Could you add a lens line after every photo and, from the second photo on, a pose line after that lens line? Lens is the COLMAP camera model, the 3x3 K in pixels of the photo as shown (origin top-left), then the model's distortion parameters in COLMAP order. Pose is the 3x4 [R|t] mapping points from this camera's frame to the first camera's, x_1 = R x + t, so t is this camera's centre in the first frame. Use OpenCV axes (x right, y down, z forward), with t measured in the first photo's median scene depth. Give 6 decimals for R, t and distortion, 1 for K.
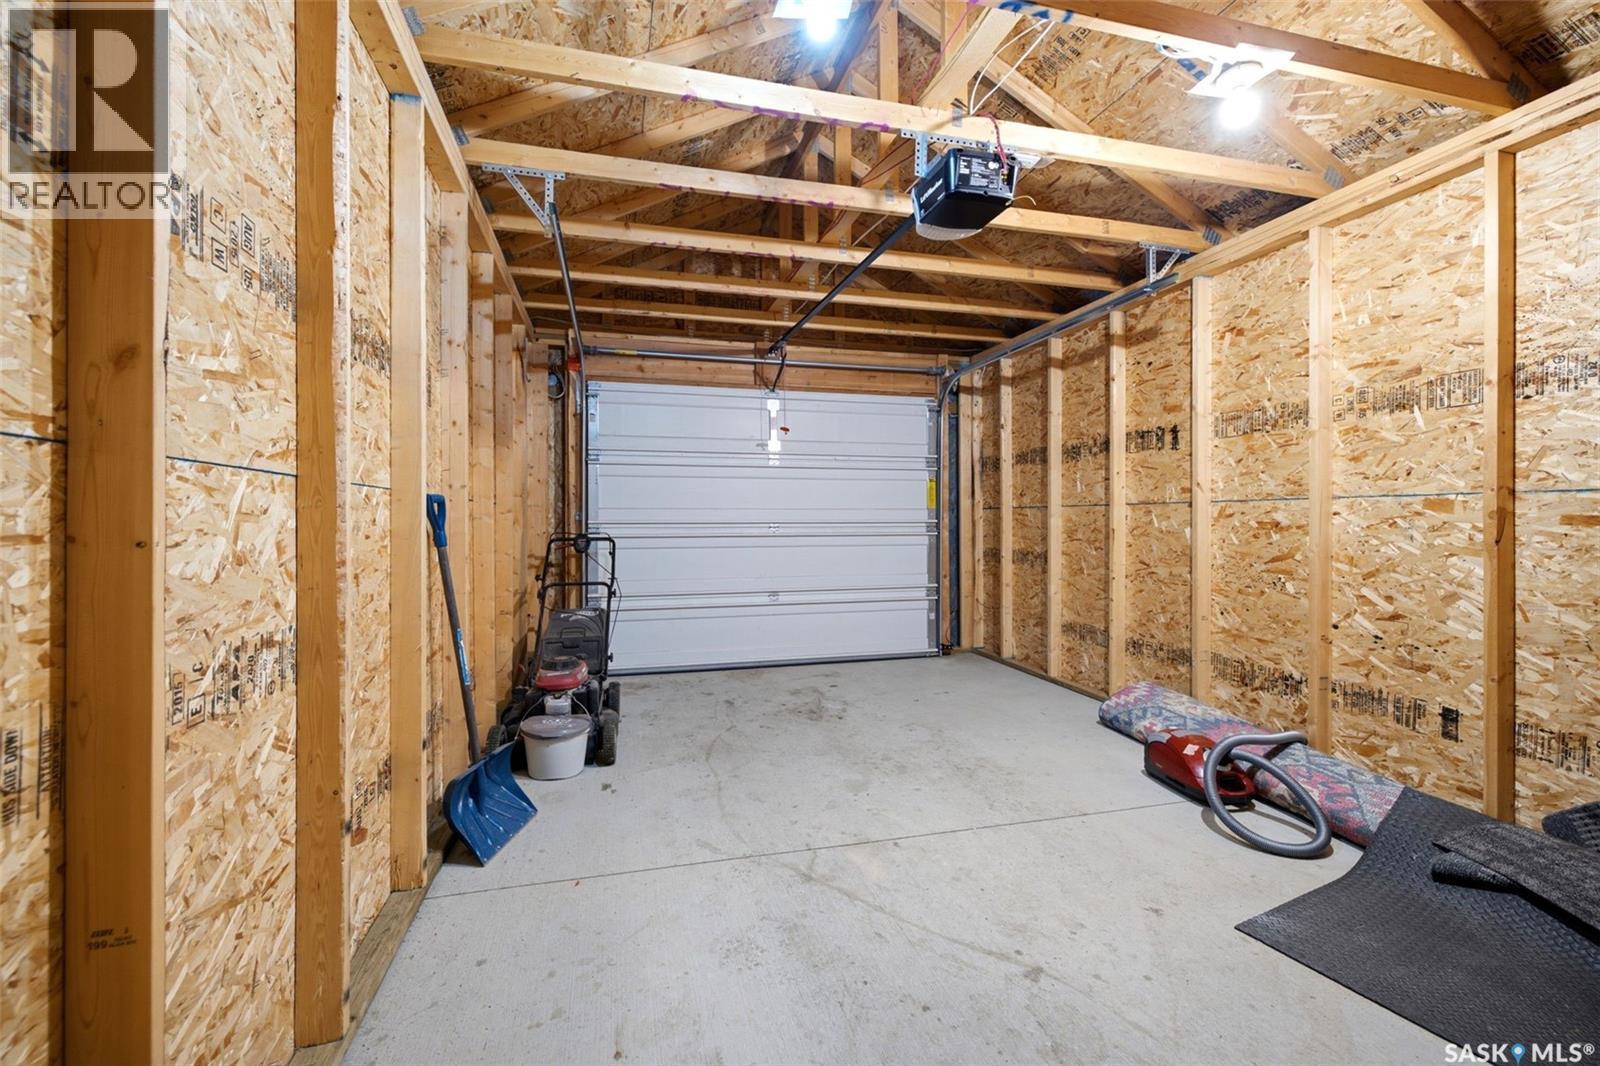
lens RADIAL K [[689.7, 0, 799.7], [0, 689.7, 522.6], [0, 0, 1]] dist [-0.000727, -0.000052]
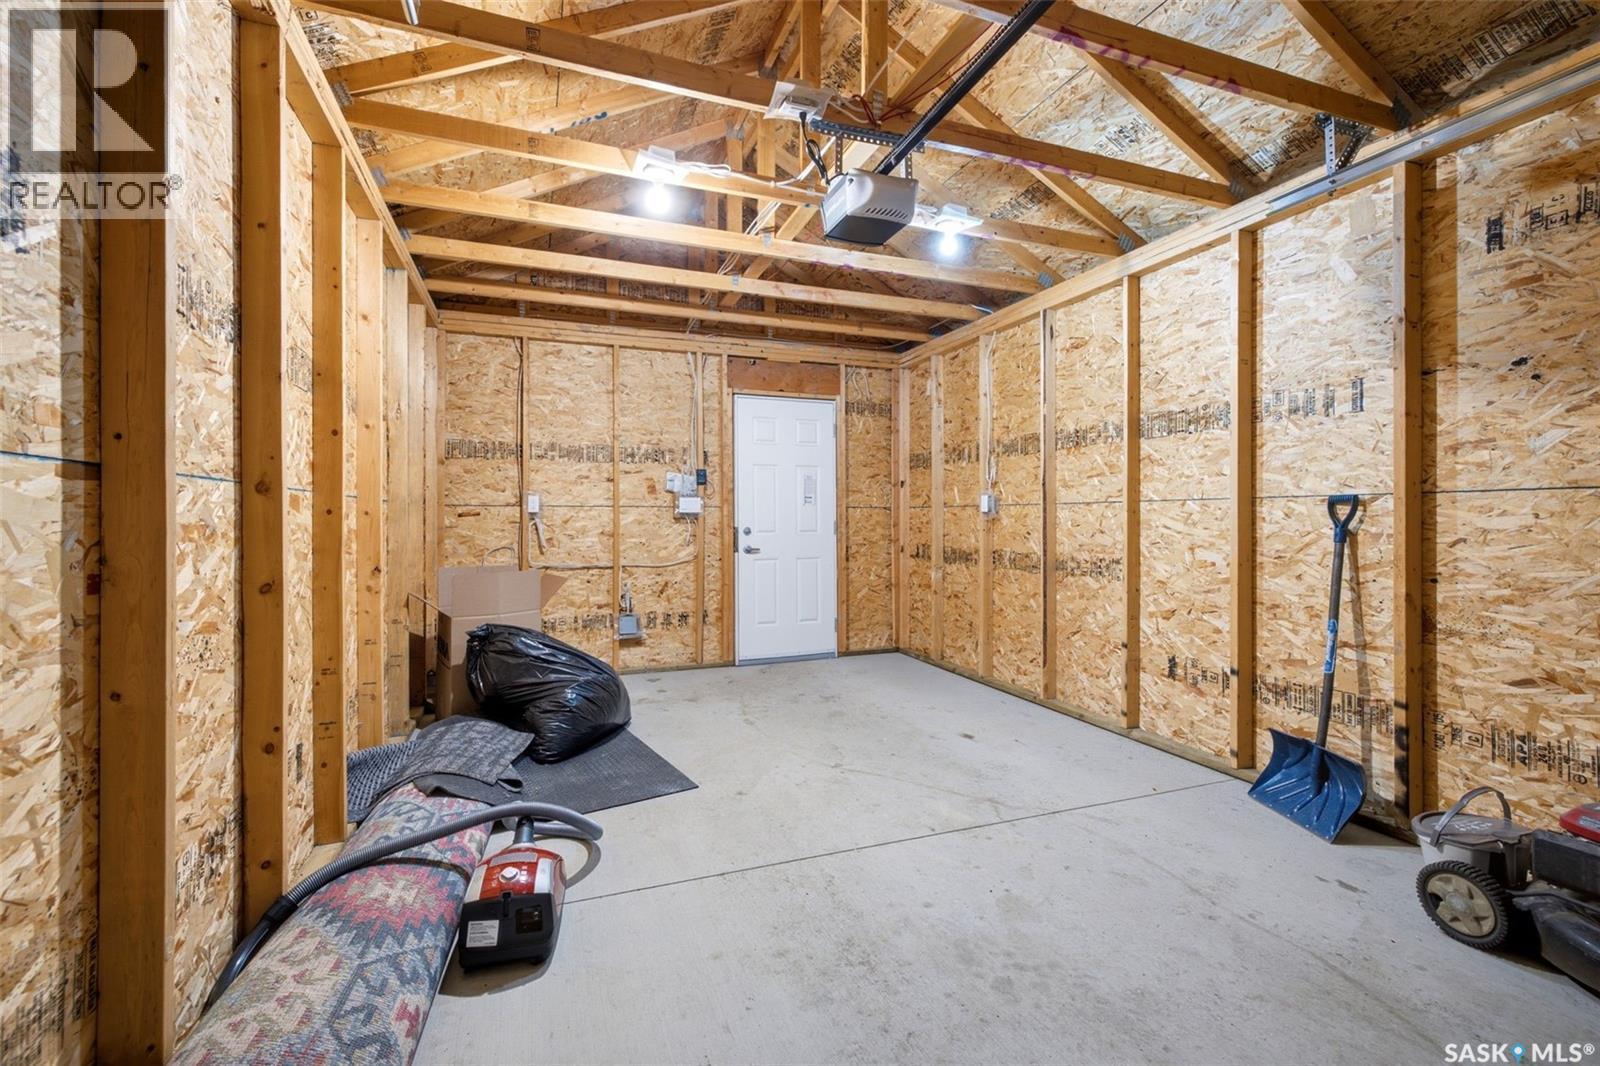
lens RADIAL K [[689.7, 0, 799.2], [0, 689.7, 523.2], [0, 0, 1]] dist [-0.000727, -0.000052]
pose [[-0.995292, 0.000016, -0.096917, 0.403423], [-0.000849, 0.999960, 0.008890, -0.006503], [0.096913, 0.008930, -0.995253, 1.839126]]
